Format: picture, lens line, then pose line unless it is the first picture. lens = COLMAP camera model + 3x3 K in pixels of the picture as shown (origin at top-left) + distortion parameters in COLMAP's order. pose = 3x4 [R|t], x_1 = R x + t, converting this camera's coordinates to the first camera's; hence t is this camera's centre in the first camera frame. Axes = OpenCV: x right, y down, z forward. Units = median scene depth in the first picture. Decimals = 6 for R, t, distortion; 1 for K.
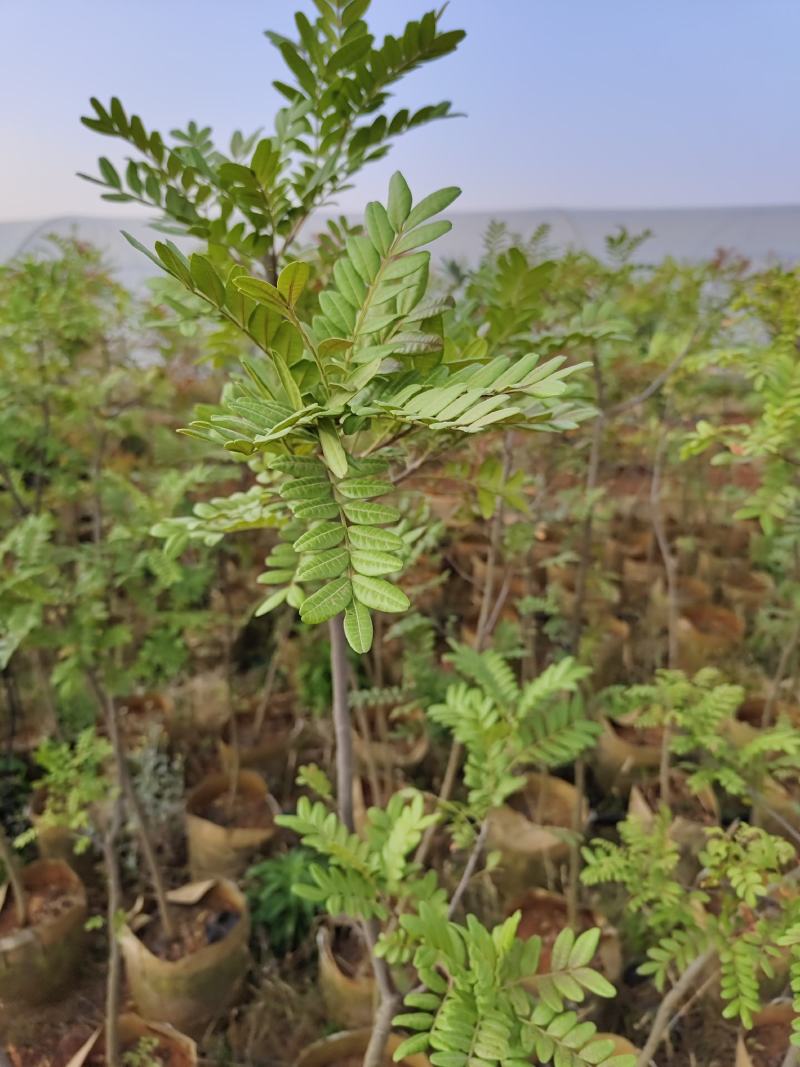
lens RADIAL K [[802.0, 0, 401.4], [0, 802.0, 534.0], [0, 0, 1]] dist [-0.013164, -0.012348]
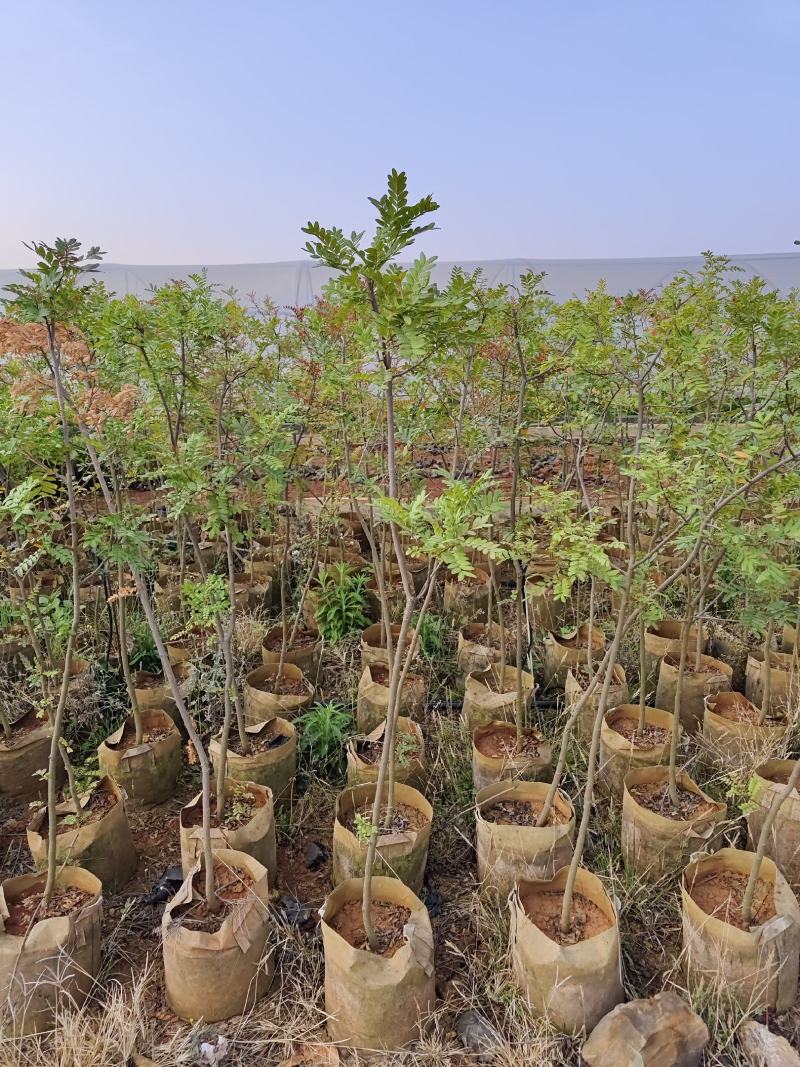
lens RADIAL K [[802.0, 0, 399.0], [0, 802.0, 533.1], [0, 0, 1]] dist [-0.013164, -0.012348]
pose [[0.999890, -0.000449, 0.014833, -0.100472], [0.001275, 0.998447, -0.055693, 0.657528], [-0.014785, 0.055706, 0.998338, -1.637563]]
